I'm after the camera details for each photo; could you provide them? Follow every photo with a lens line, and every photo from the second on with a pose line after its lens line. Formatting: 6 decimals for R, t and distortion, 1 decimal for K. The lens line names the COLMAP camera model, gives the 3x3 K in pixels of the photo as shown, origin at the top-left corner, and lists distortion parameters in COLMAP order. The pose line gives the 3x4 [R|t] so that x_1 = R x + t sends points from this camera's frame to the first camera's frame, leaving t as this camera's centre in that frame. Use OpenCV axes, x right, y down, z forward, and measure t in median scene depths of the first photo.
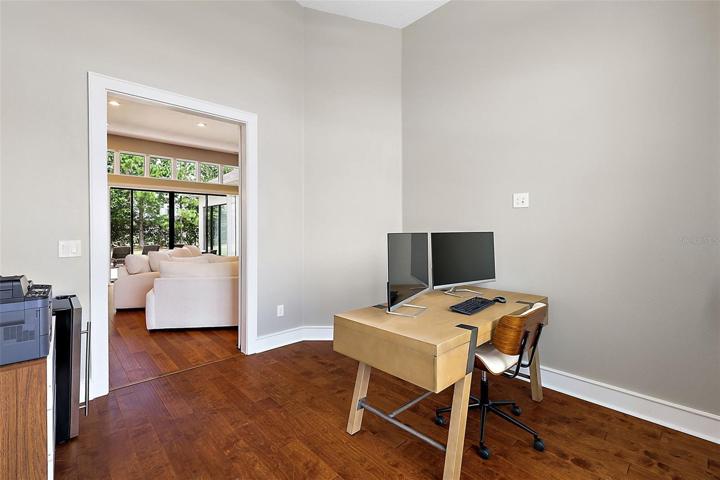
lens RADIAL K [[316.9, 0, 357.3], [0, 316.9, 232.5], [0, 0, 1]] dist [0.001306, 0.001364]
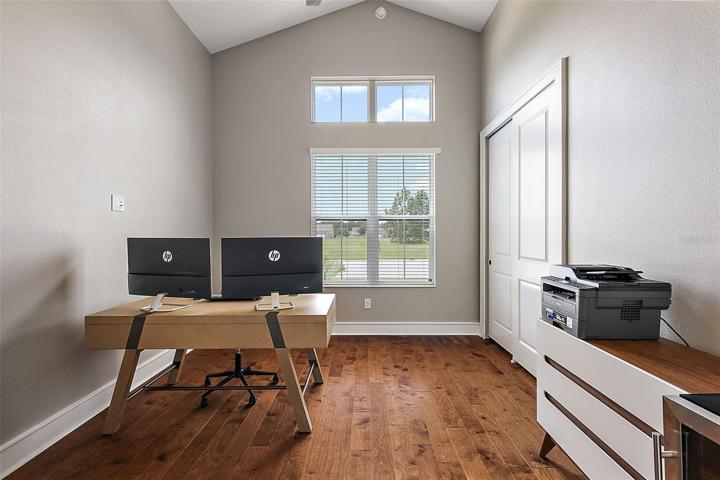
lens RADIAL K [[316.9, 0, 360.2], [0, 316.9, 237.2], [0, 0, 1]] dist [0.001306, 0.001364]
pose [[-0.721419, 0.002785, 0.692493, -0.939321], [0.005303, 0.999985, 0.001503, -0.000527], [-0.692478, 0.004756, -0.721423, 1.781921]]
